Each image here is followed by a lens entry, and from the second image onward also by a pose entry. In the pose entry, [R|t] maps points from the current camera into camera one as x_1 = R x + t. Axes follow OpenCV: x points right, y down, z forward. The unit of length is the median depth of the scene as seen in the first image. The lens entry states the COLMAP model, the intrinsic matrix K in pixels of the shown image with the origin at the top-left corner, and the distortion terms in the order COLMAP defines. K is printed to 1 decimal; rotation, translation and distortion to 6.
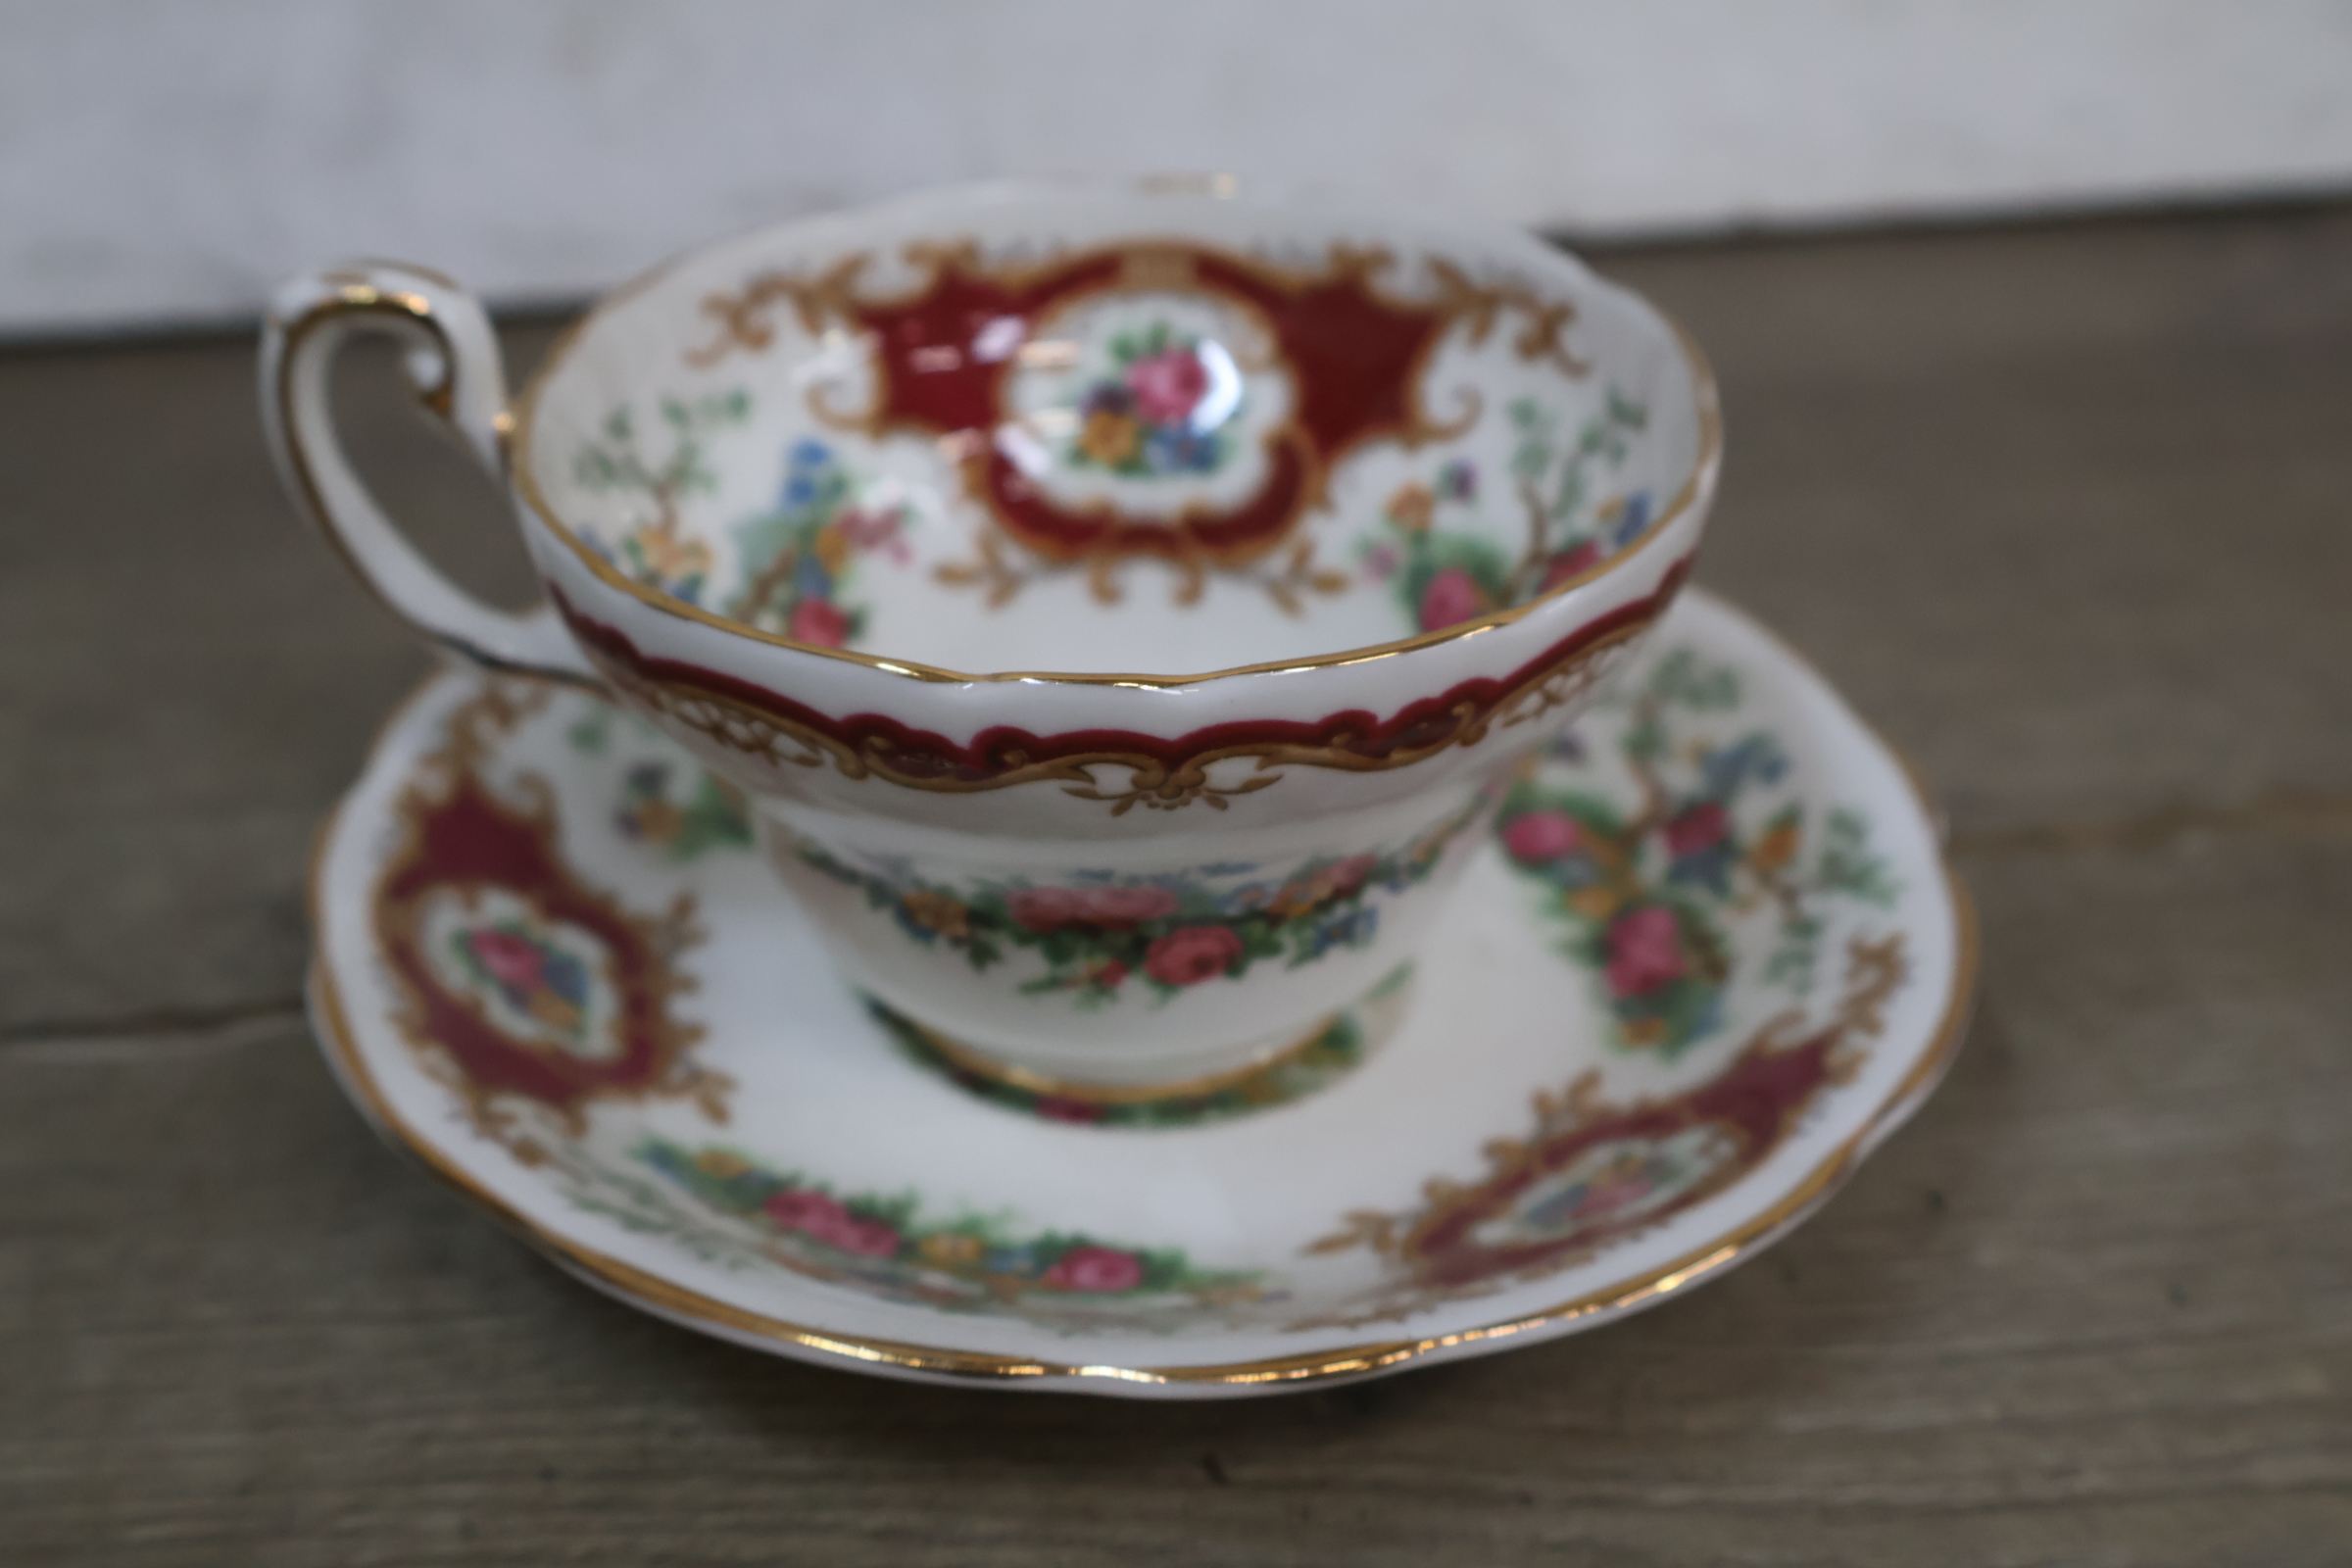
lens RADIAL K [[2766.1, 0, 1176.0], [0, 2766.1, 784.0], [0, 0, 1]] dist [0.001184, -0.005916]
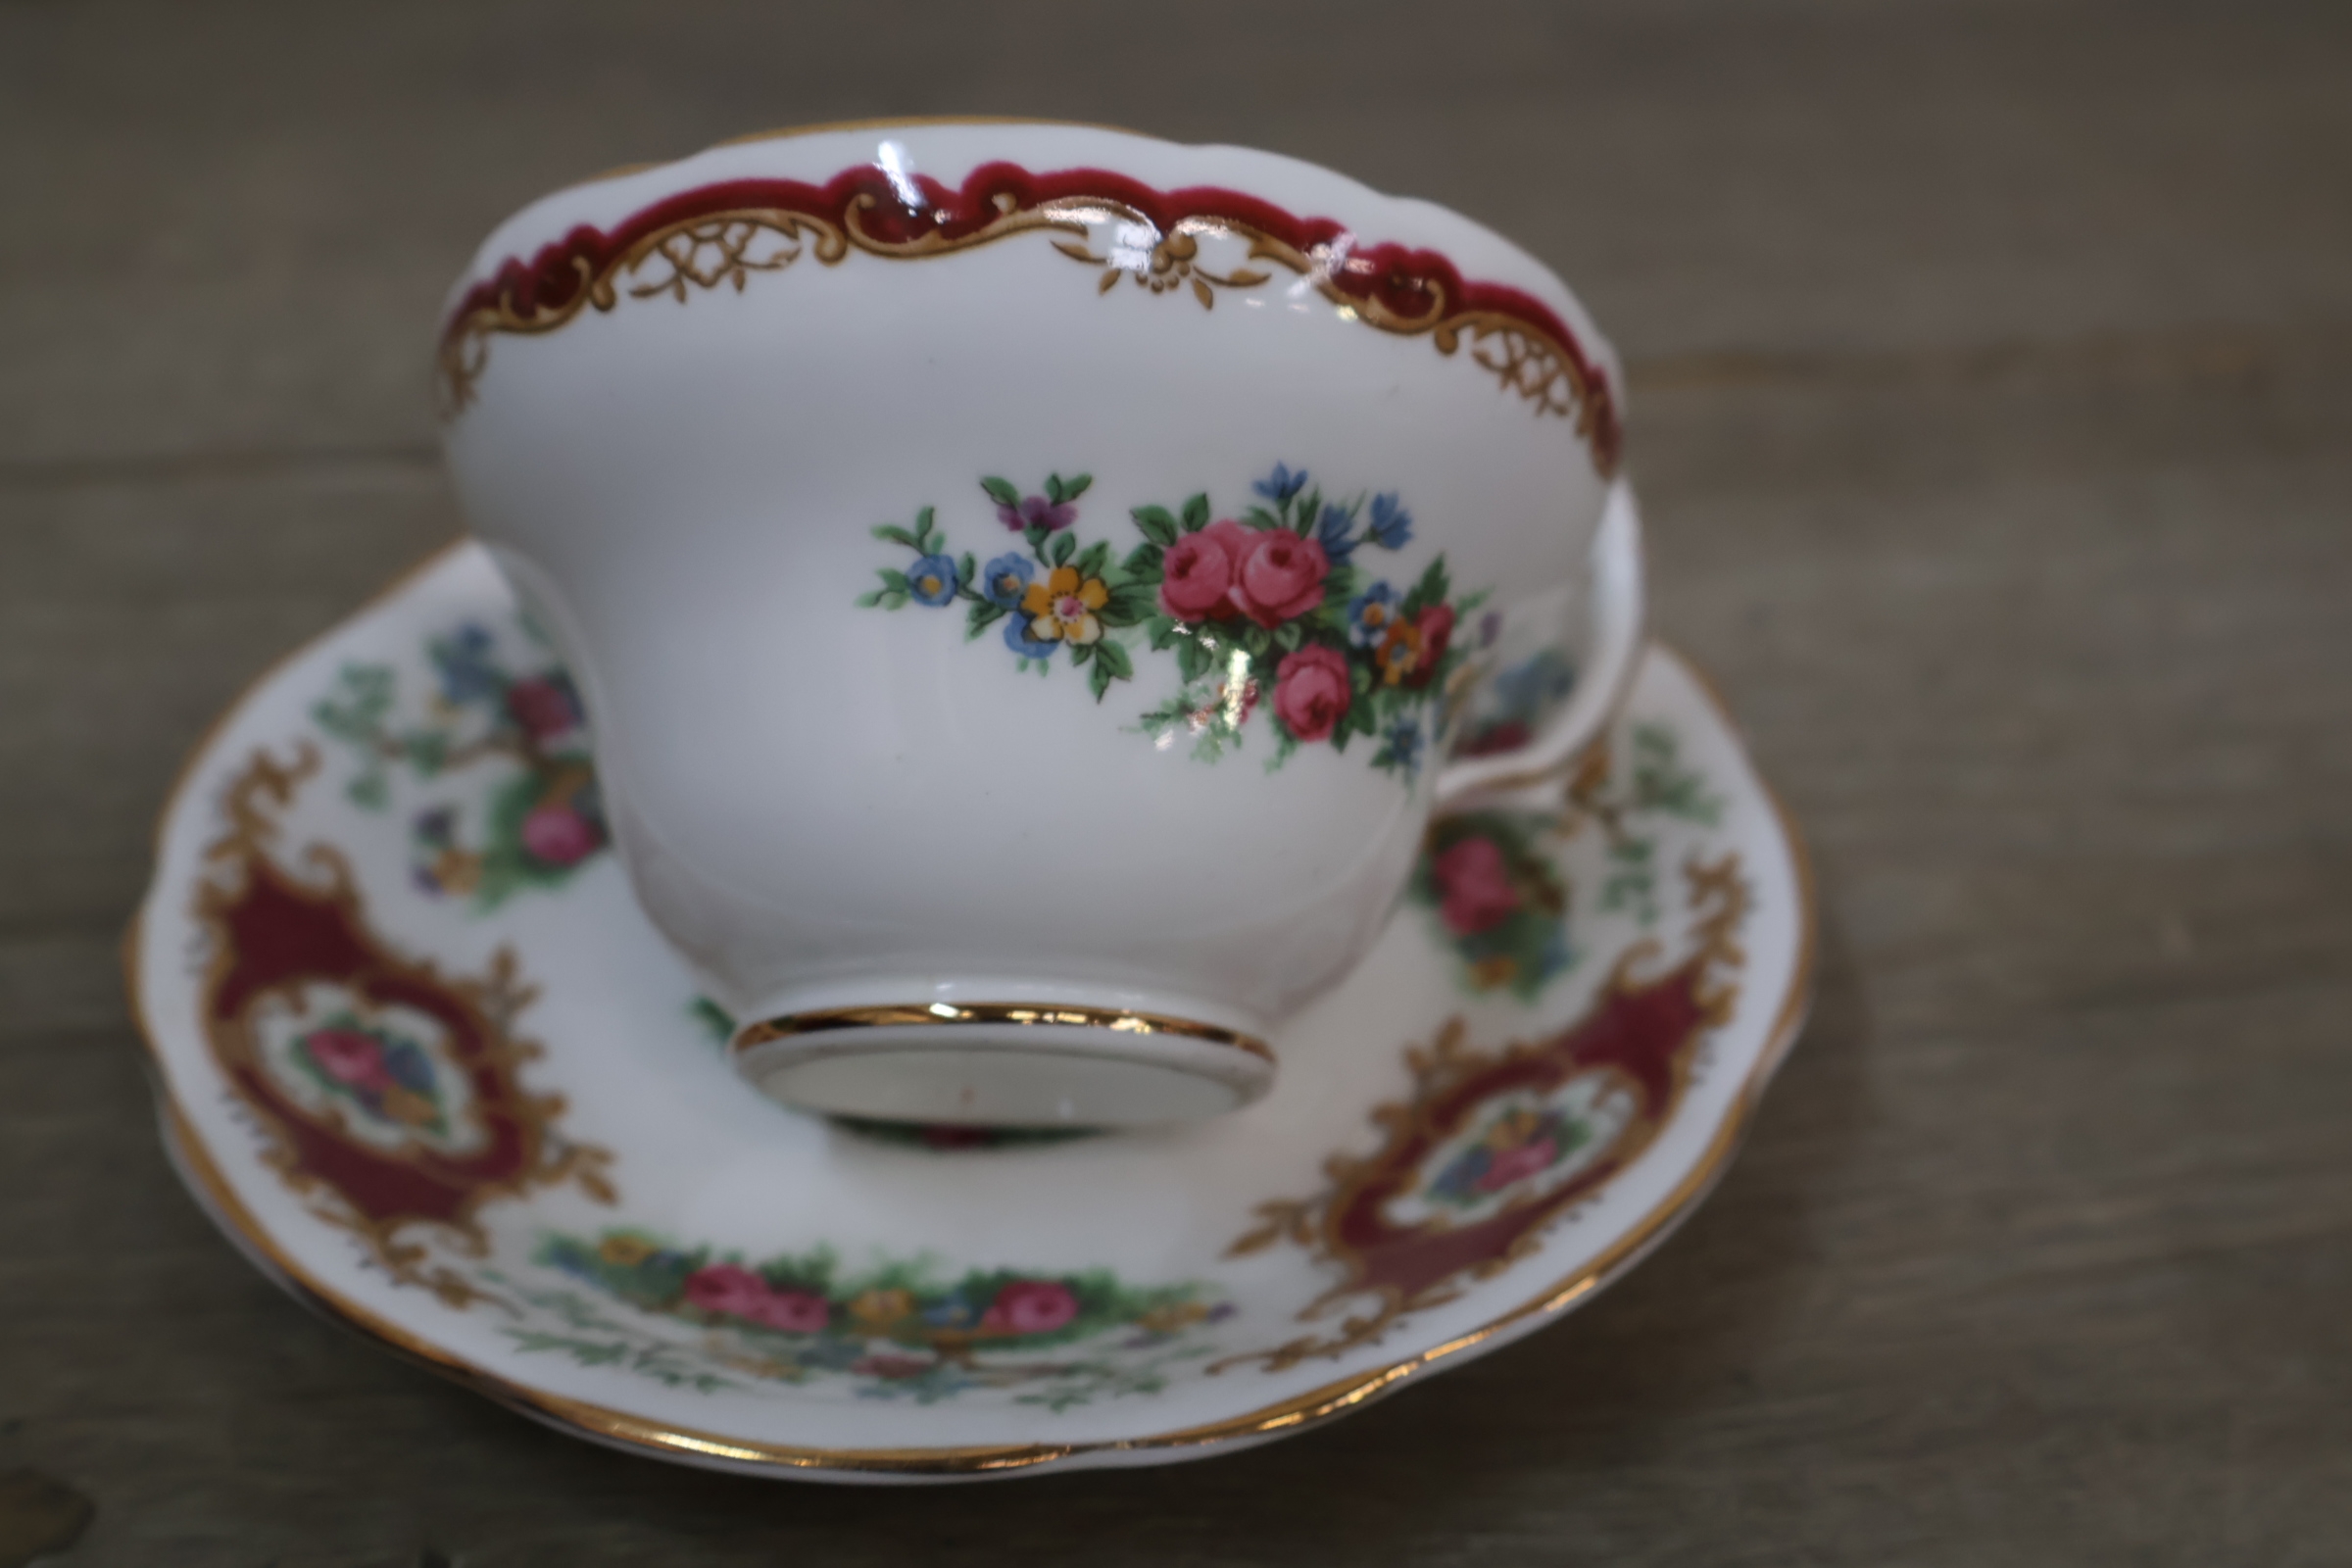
lens RADIAL K [[2766.1, 0, 1176.0], [0, 2766.1, 784.0], [0, 0, 1]] dist [0.001184, -0.005916]
pose [[0.978817, -0.123653, 0.163179, -0.112674], [0.107602, 0.988759, 0.103817, -0.105365], [-0.174182, -0.084060, 0.981119, 0.021700]]
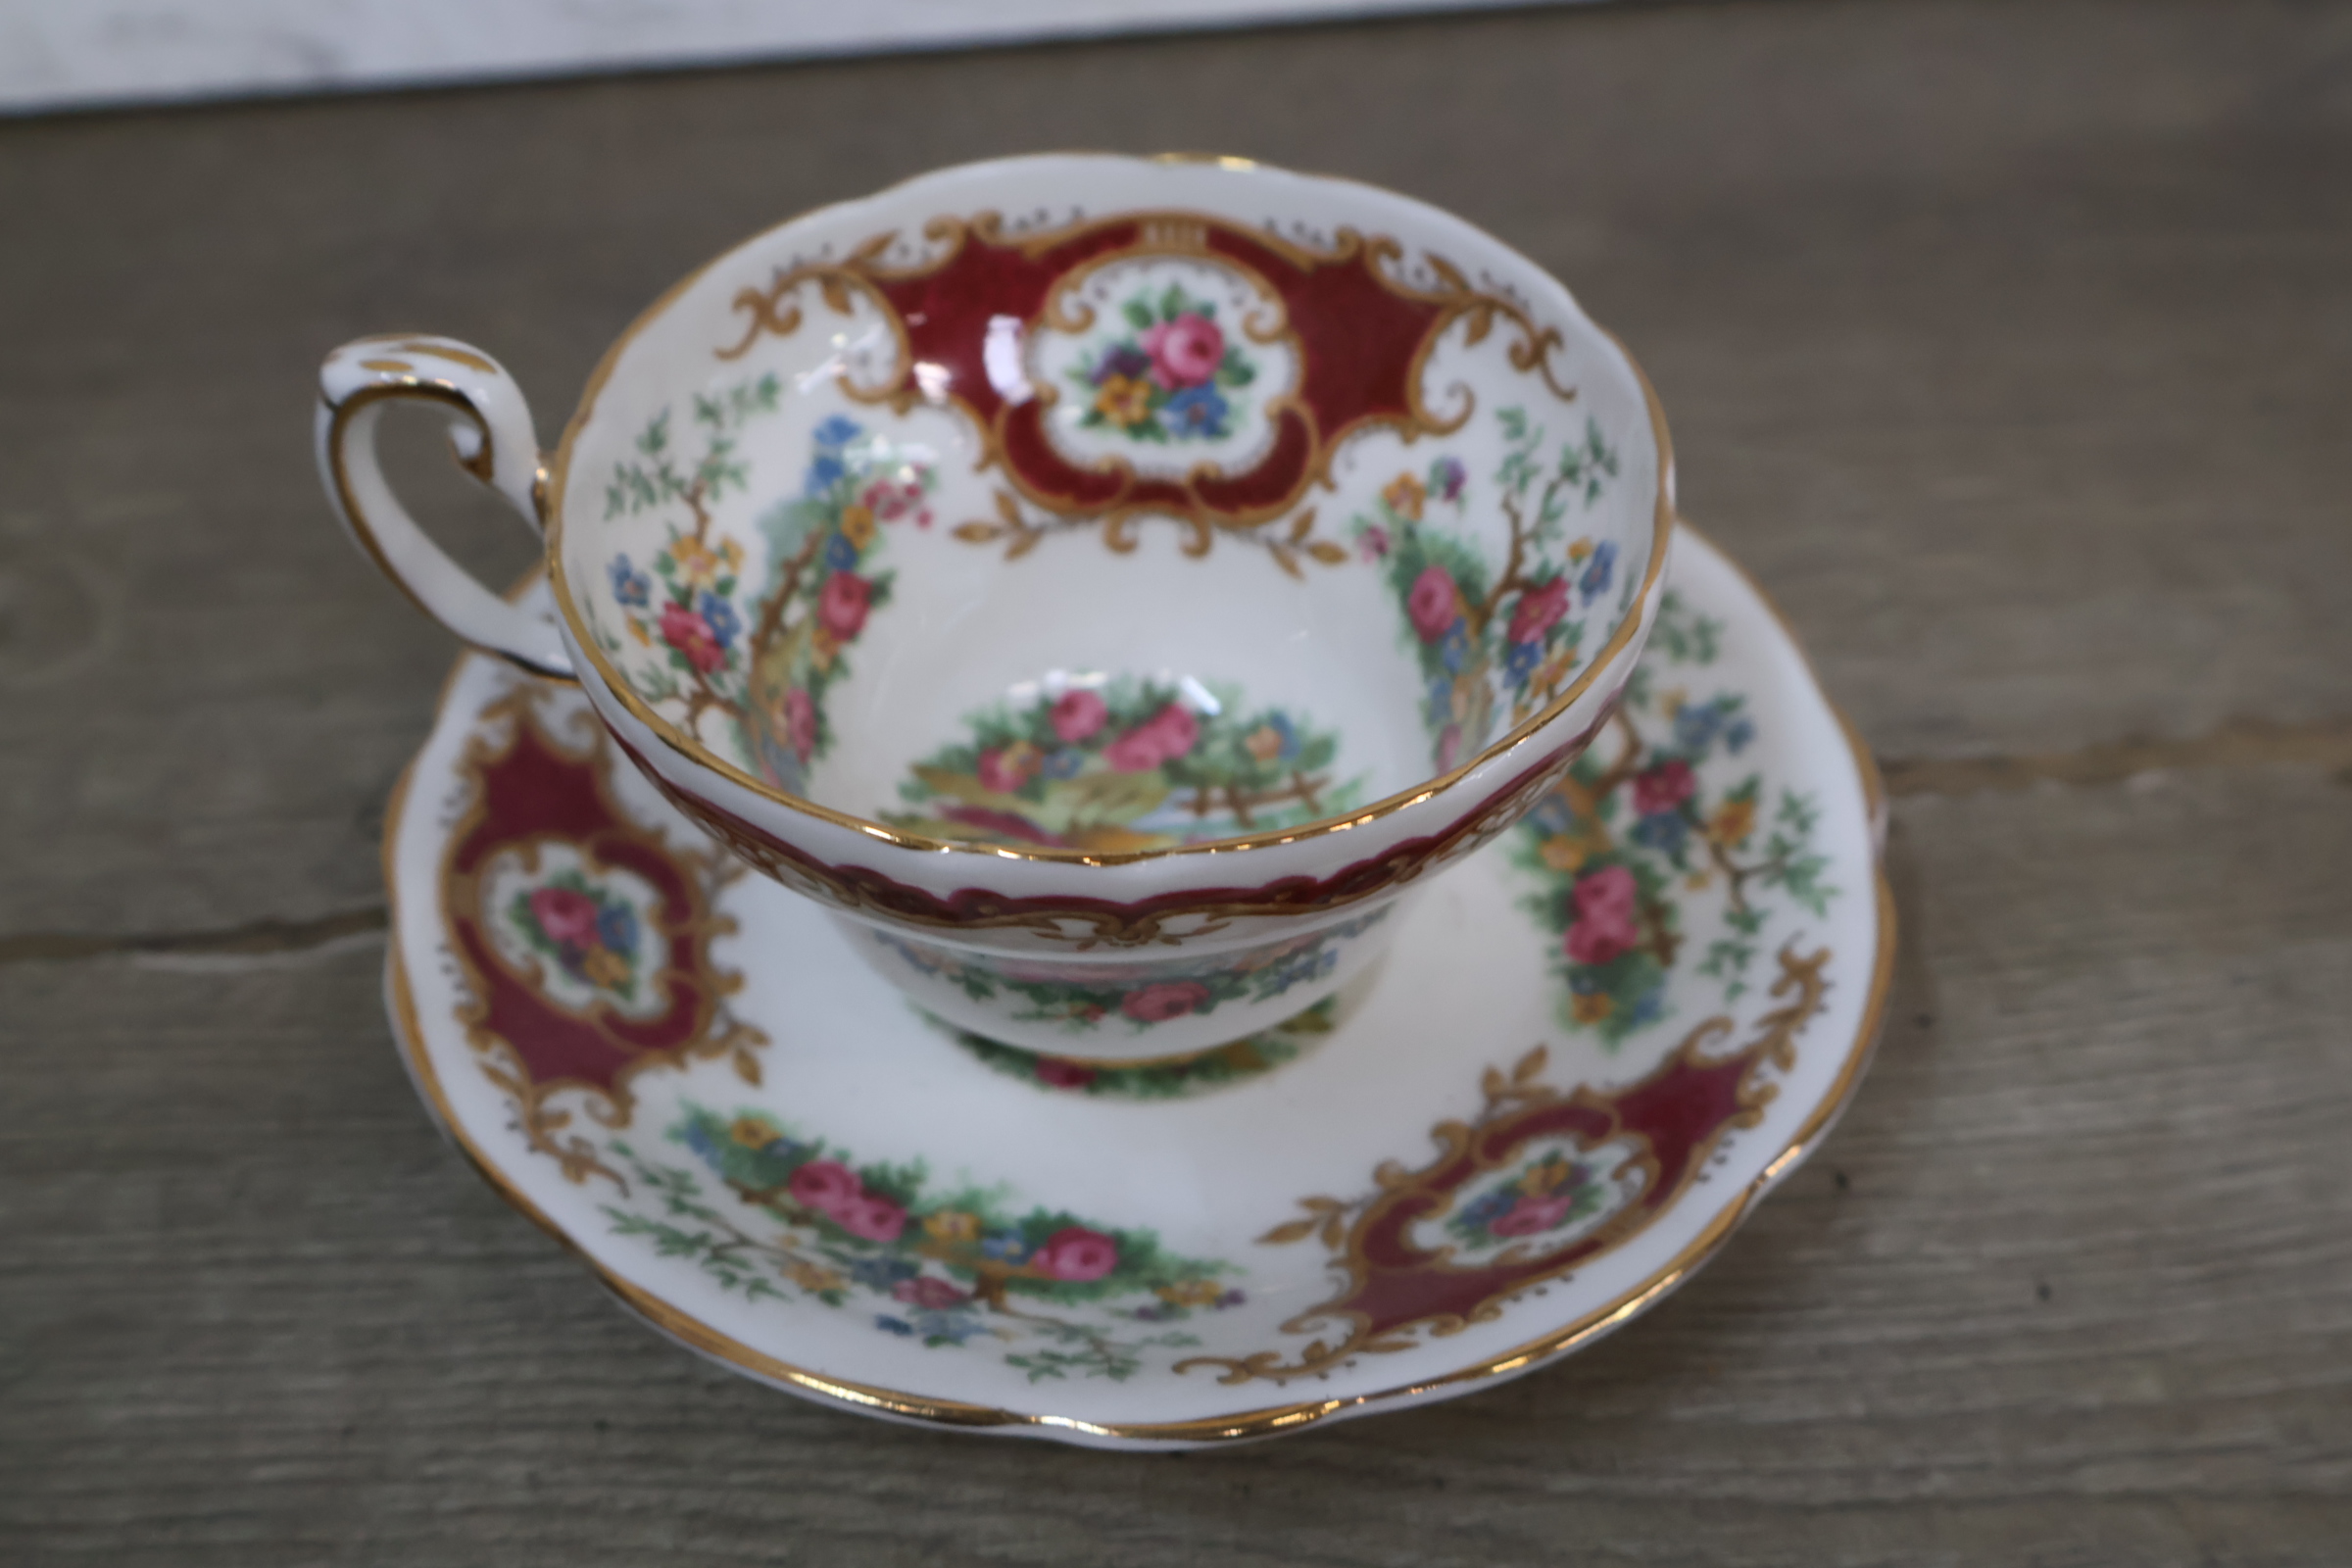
lens RADIAL K [[2766.1, 0, 1176.0], [0, 2766.1, 784.0], [0, 0, 1]] dist [0.001184, -0.005916]
pose [[0.998662, 0.028979, -0.042839, 0.052484], [-0.018701, 0.974573, 0.223290, -0.256143], [0.048220, -0.222190, 0.973810, -0.060357]]
